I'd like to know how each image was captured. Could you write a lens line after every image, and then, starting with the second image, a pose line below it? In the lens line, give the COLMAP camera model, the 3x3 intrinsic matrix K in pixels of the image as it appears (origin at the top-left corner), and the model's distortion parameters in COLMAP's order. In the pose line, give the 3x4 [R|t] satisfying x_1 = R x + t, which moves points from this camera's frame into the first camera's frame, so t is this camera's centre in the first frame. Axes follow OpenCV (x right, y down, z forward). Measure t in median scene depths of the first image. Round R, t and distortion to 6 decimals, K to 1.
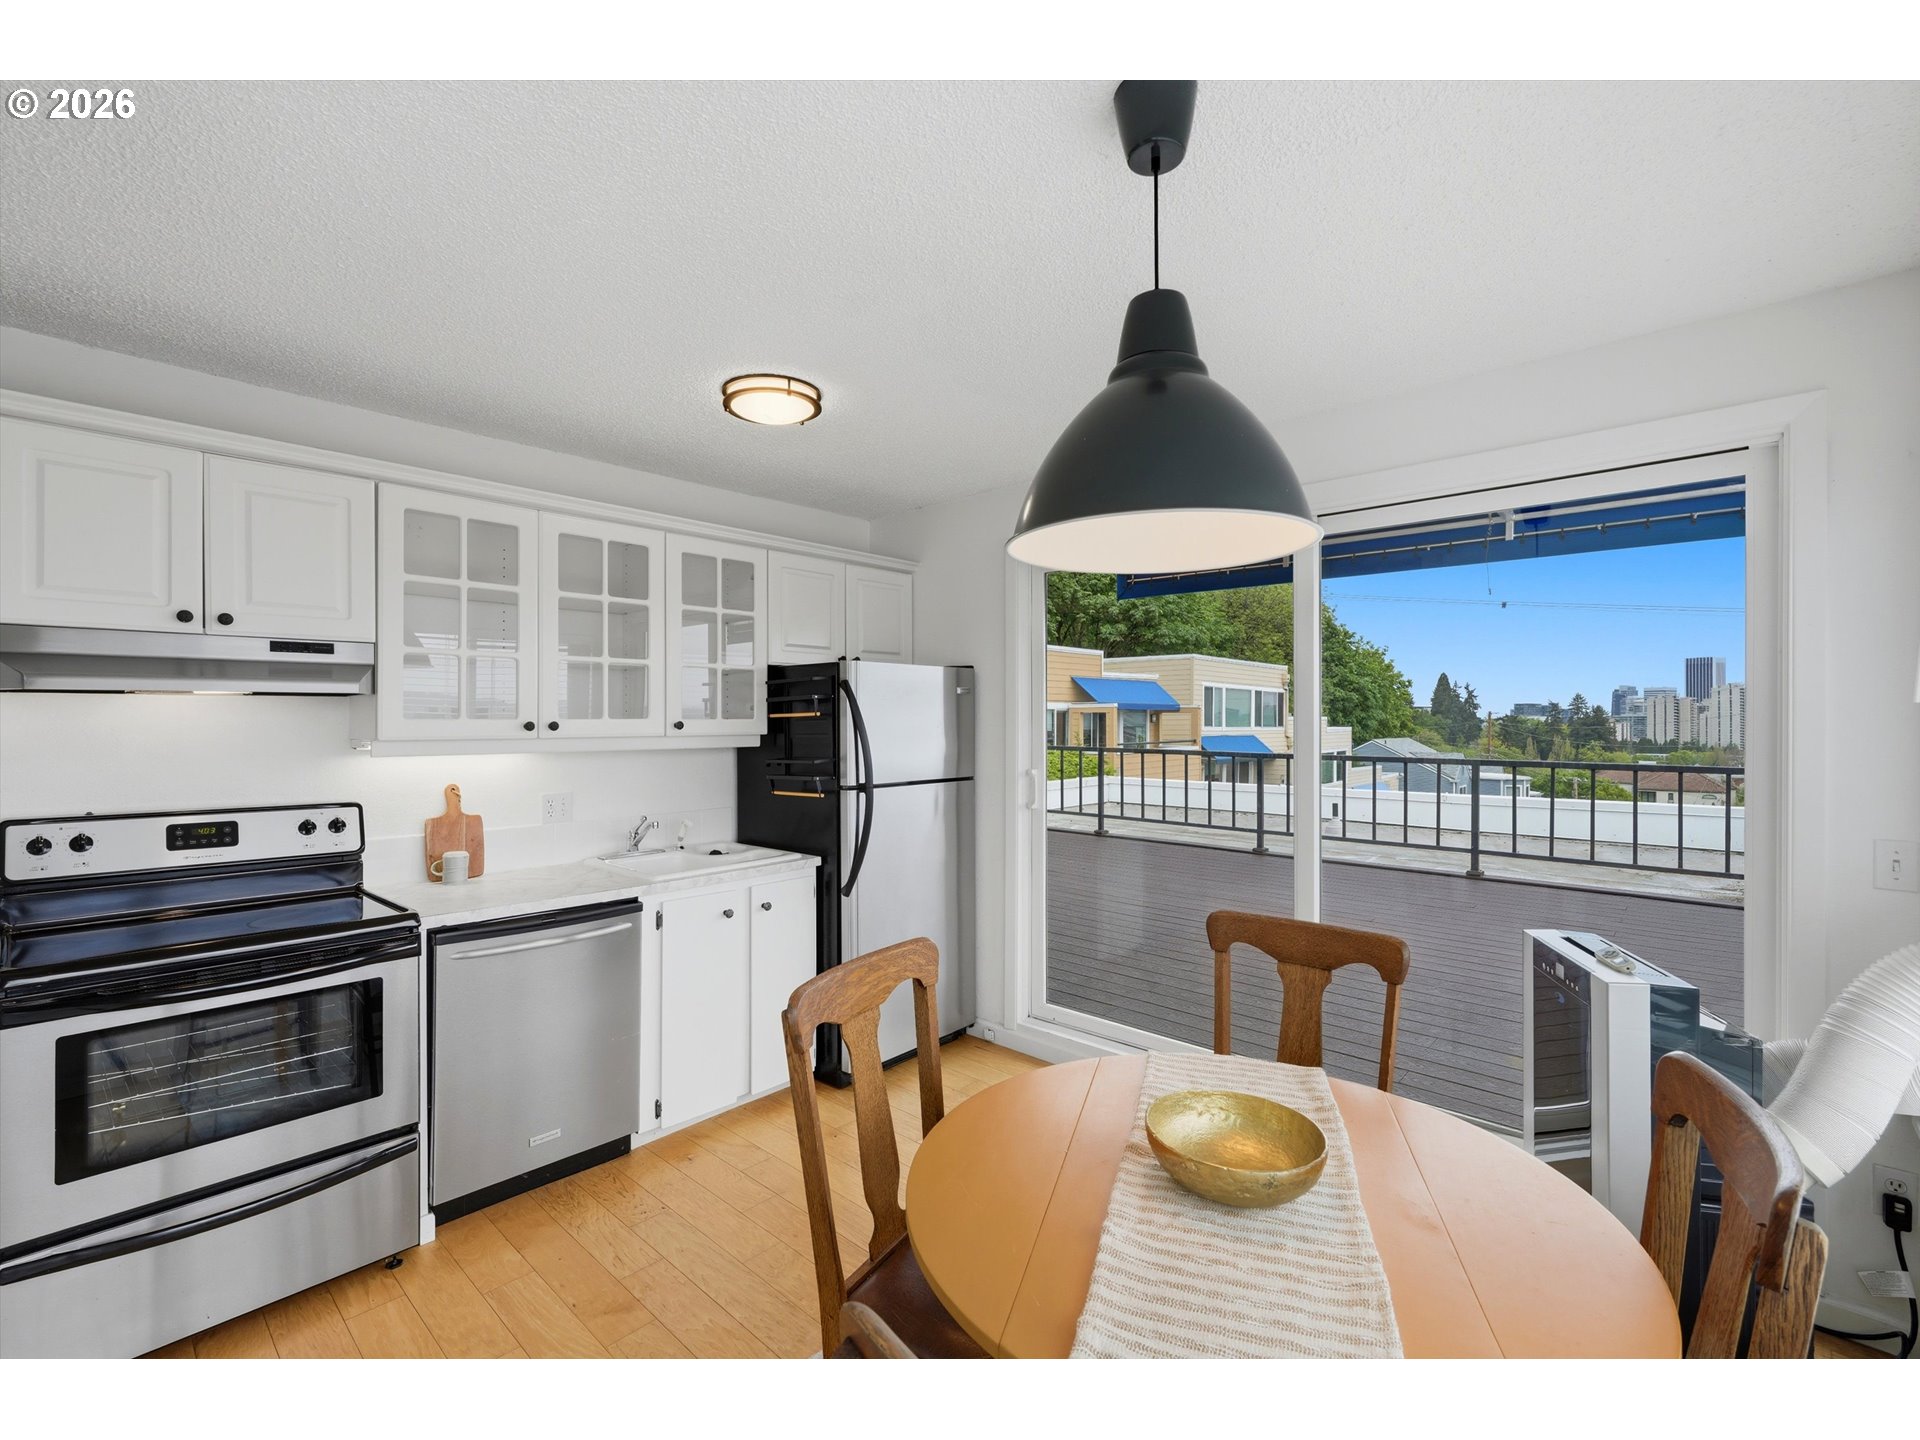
lens RADIAL K [[840.2, 0, 954.4], [0, 840.2, 718.0], [0, 0, 1]] dist [0.002604, -0.000022]
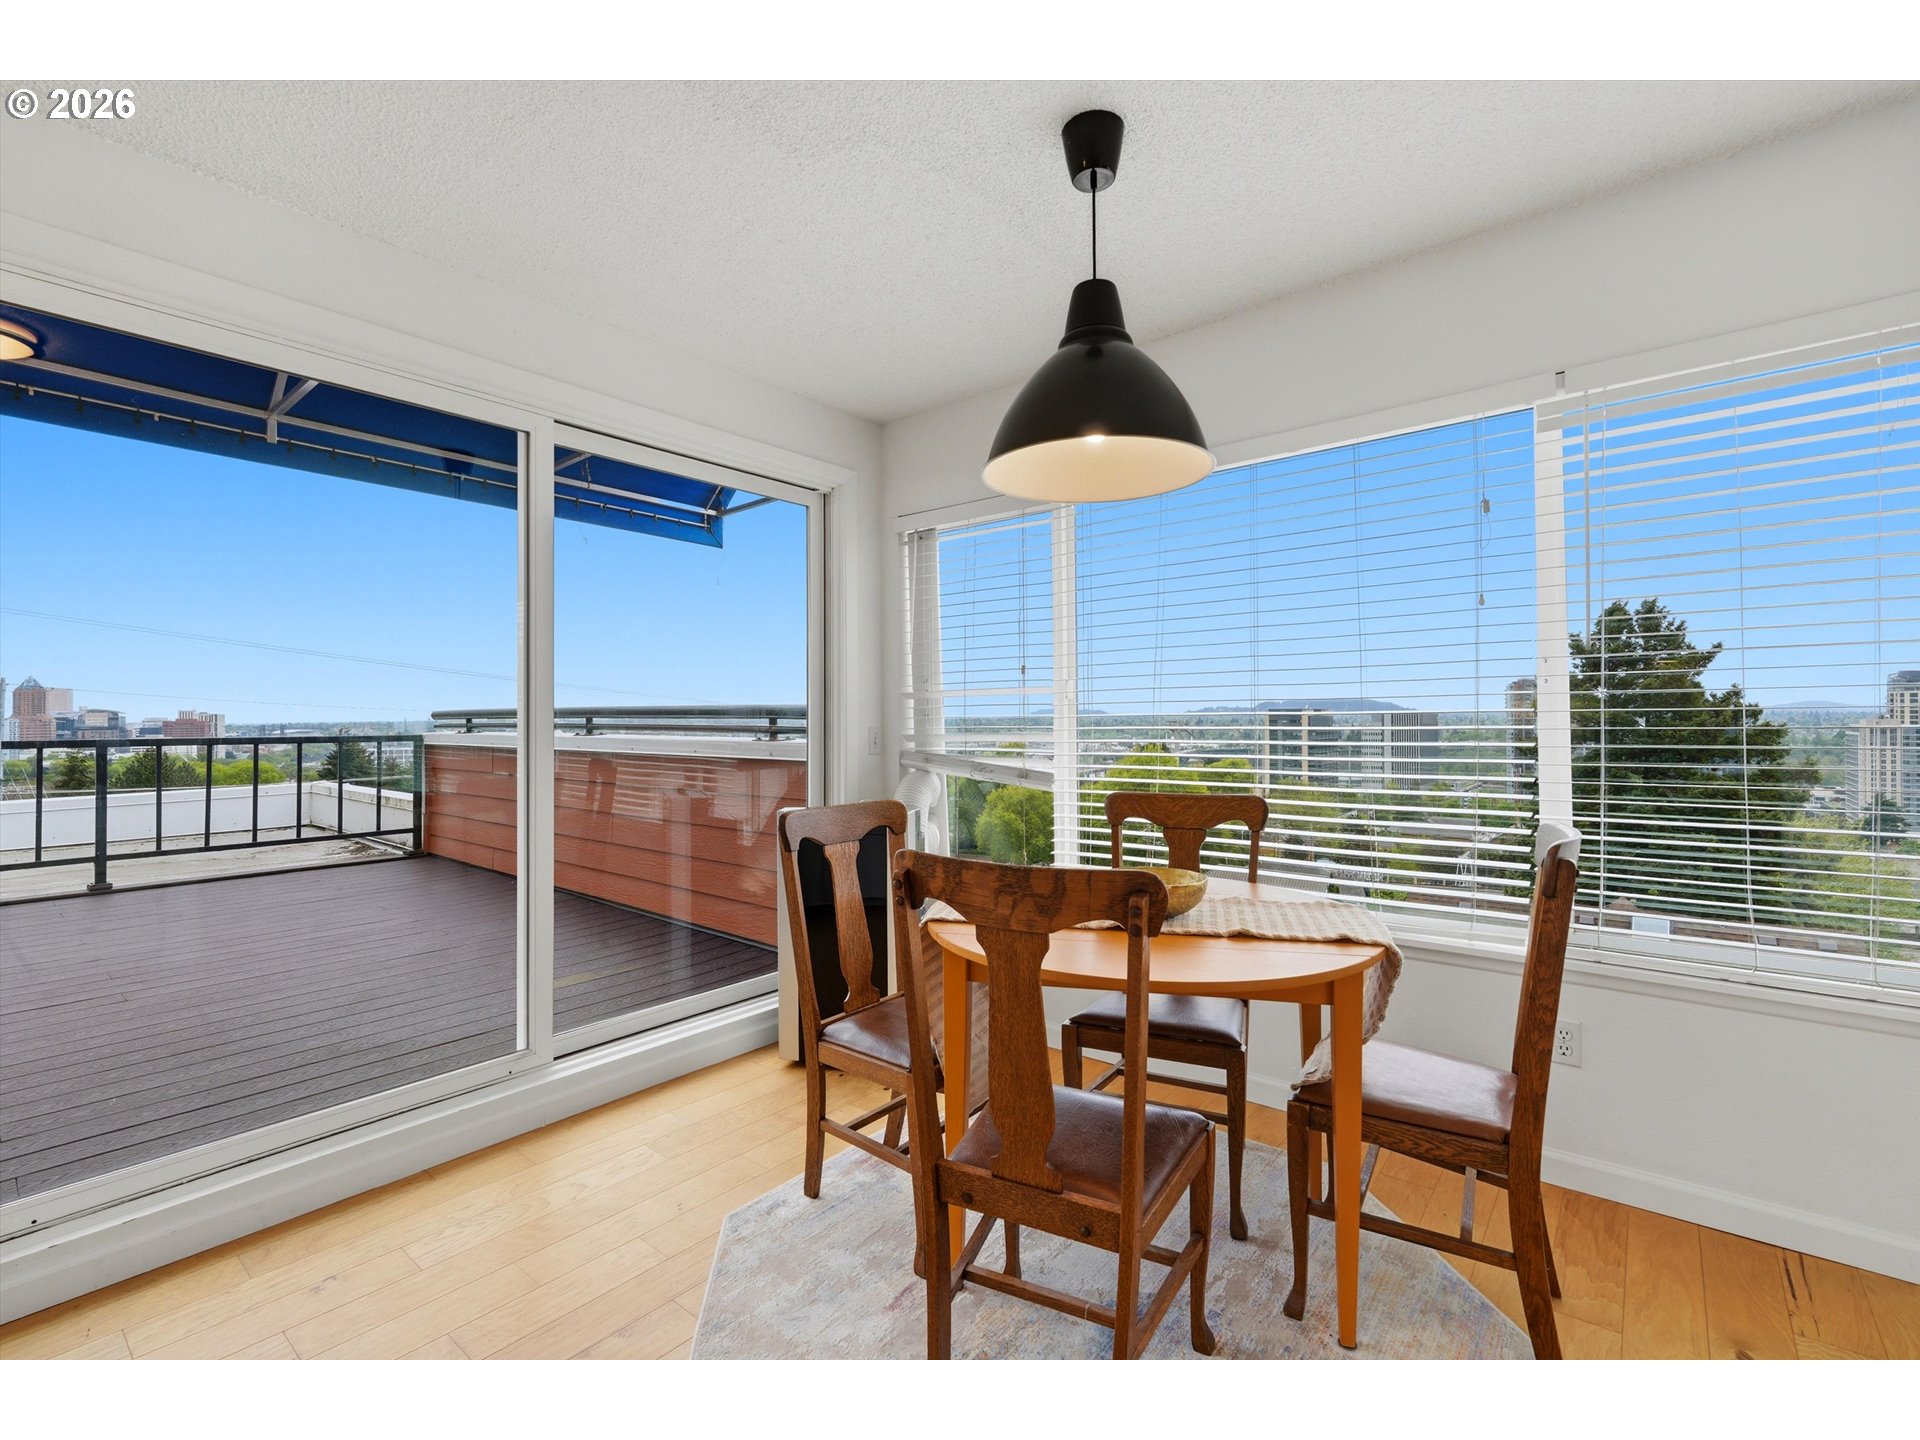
lens RADIAL K [[833.5, 0, 957.1], [0, 833.5, 706.0], [0, 0, 1]] dist [0.019315, -0.000186]
pose [[-0.059195, 0.016873, 0.998104, -0.063209], [0.008614, 0.999829, -0.016391, 0.011358], [-0.998209, 0.007628, -0.059330, 0.078567]]
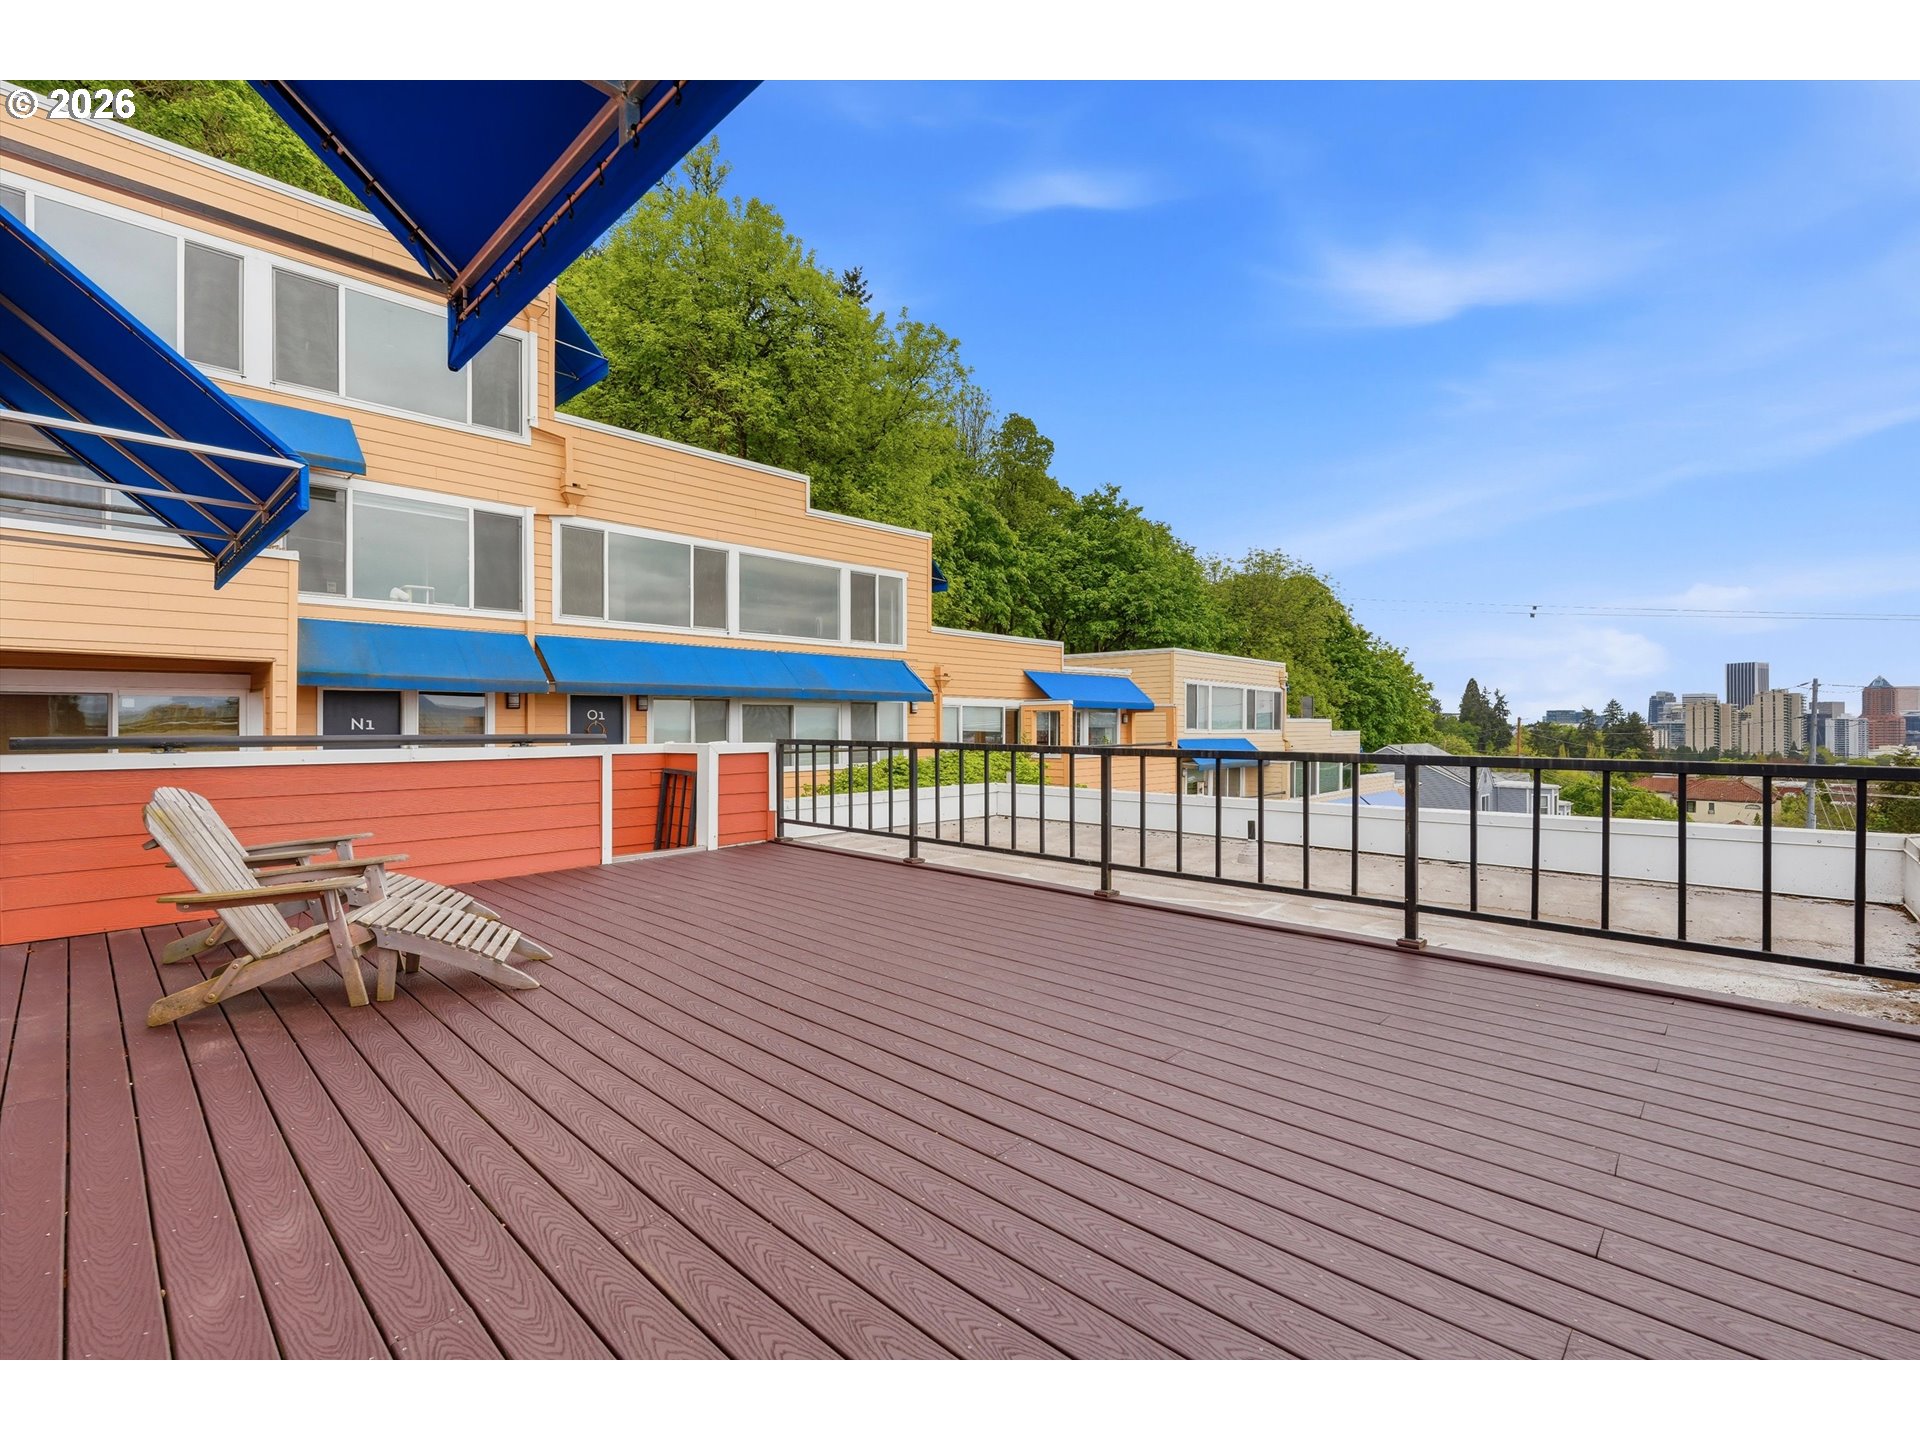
lens RADIAL K [[840.2, 0, 956.9], [0, 840.2, 723.4], [0, 0, 1]] dist [0.002604, -0.000022]
pose [[0.999691, 0.001591, -0.024800, 0.091972], [-0.001622, 0.999998, -0.001235, 0.008005], [0.024798, 0.001275, 0.999692, 0.115712]]
